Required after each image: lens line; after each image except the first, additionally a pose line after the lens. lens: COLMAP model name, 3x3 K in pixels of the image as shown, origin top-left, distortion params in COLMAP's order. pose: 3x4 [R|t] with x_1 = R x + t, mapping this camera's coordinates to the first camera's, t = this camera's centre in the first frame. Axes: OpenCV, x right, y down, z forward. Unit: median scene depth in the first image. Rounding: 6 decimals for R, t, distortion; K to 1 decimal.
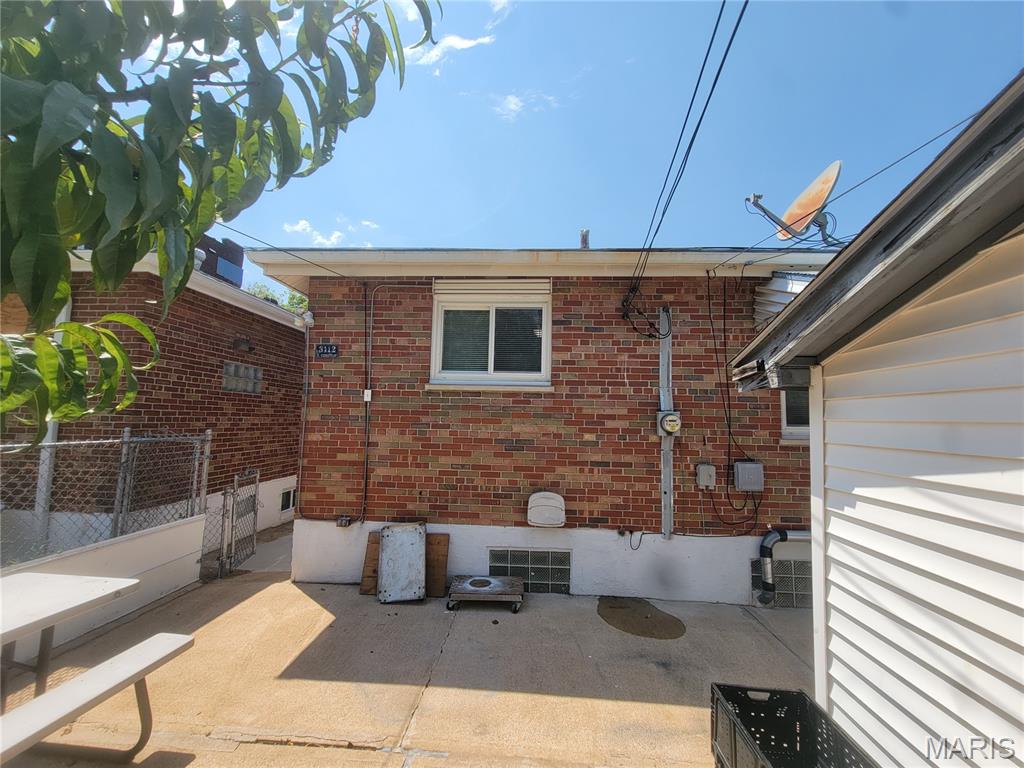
lens RADIAL K [[413.0, 0, 509.4], [0, 413.0, 382.0], [0, 0, 1]] dist [0.001409, 0.000120]
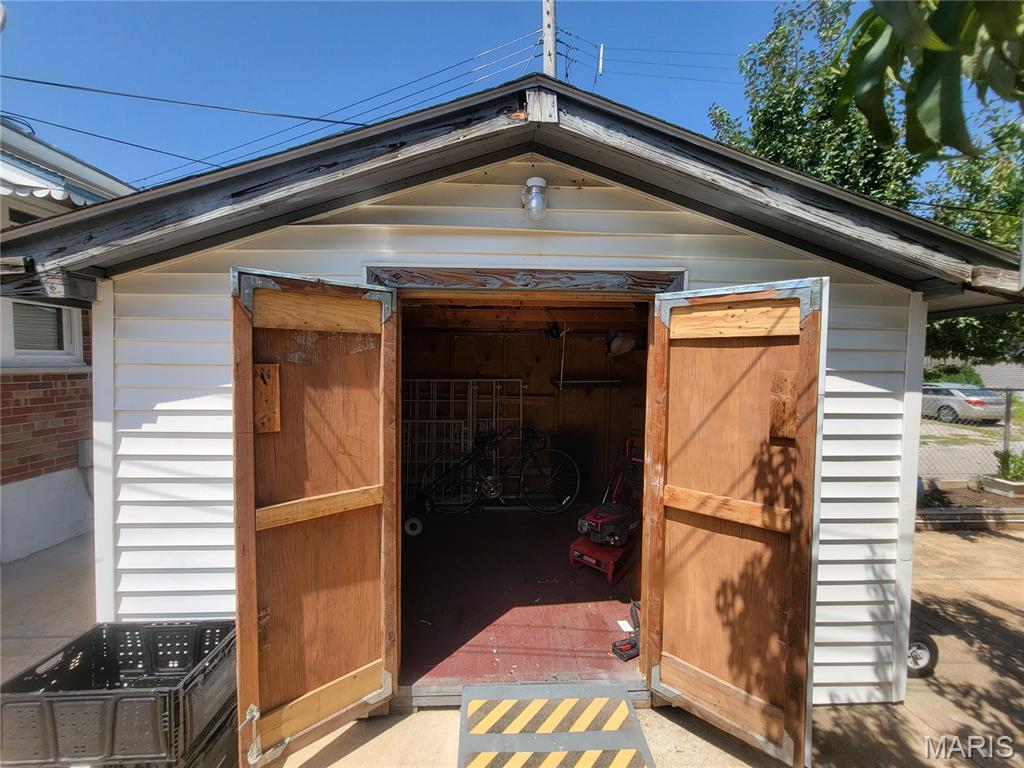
lens RADIAL K [[413.0, 0, 507.9], [0, 413.0, 382.1], [0, 0, 1]] dist [0.001409, 0.000120]
pose [[-0.110515, -0.071915, 0.991269, -0.287048], [-0.099777, 0.993143, 0.060926, 0.043599], [-0.988853, -0.092173, -0.116933, 0.224540]]
